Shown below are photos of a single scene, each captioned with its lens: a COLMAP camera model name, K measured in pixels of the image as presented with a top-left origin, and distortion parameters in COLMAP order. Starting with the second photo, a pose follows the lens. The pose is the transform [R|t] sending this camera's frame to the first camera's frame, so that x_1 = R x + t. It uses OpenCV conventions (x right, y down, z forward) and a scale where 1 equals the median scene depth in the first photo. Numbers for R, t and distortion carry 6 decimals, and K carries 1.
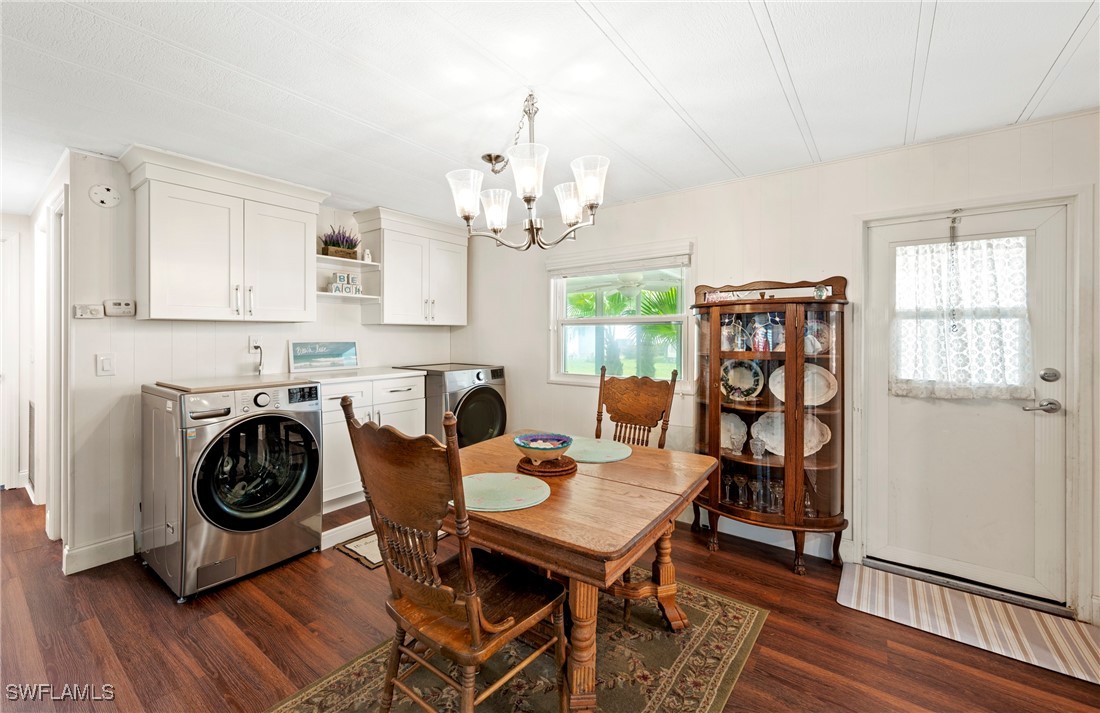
lens RADIAL K [[451.5, 0, 535.3], [0, 451.5, 335.3], [0, 0, 1]] dist [-0.004744, -0.000044]
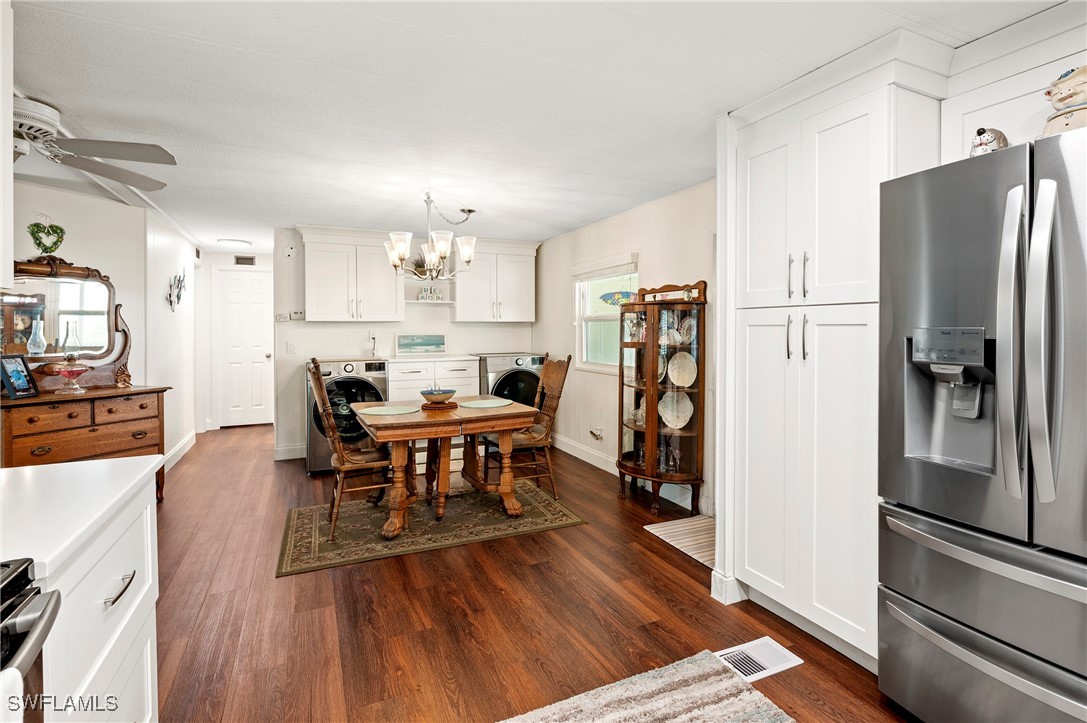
lens RADIAL K [[498.8, 0, 543.6], [0, 498.8, 331.1], [0, 0, 1]] dist [-0.001048, -0.000112]
pose [[0.907377, -0.002029, -0.420314, 0.802448], [0.002937, 0.999995, 0.001514, 0.002028], [0.420308, -0.002608, 0.907378, -0.377463]]
